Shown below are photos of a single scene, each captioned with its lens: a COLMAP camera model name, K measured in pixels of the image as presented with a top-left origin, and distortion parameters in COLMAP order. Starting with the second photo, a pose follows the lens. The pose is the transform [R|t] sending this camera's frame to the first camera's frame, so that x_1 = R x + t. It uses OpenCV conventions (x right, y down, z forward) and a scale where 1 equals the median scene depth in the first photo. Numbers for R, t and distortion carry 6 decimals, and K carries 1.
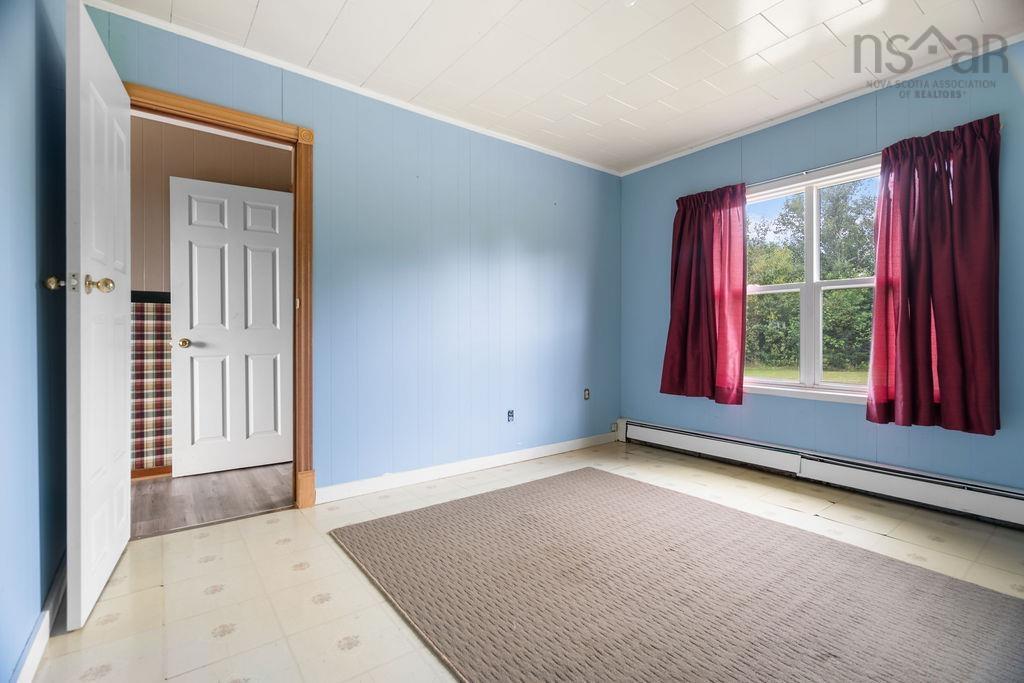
lens RADIAL K [[471.6, 0, 513.9], [0, 471.6, 334.4], [0, 0, 1]] dist [-0.001182, 0.000437]
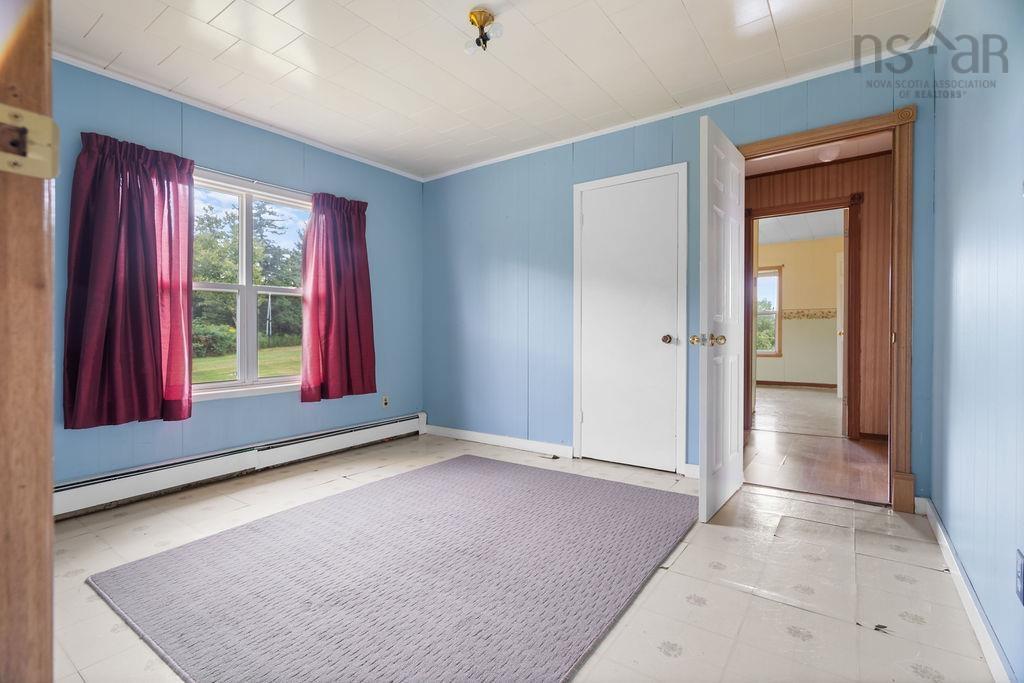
lens RADIAL K [[471.6, 0, 513.9], [0, 471.6, 334.4], [0, 0, 1]] dist [-0.001182, 0.000437]
pose [[-0.292621, -0.005001, 0.956216, -0.582300], [0.009289, 0.999924, 0.008073, -0.002882], [-0.956183, 0.011245, -0.292552, 0.778946]]
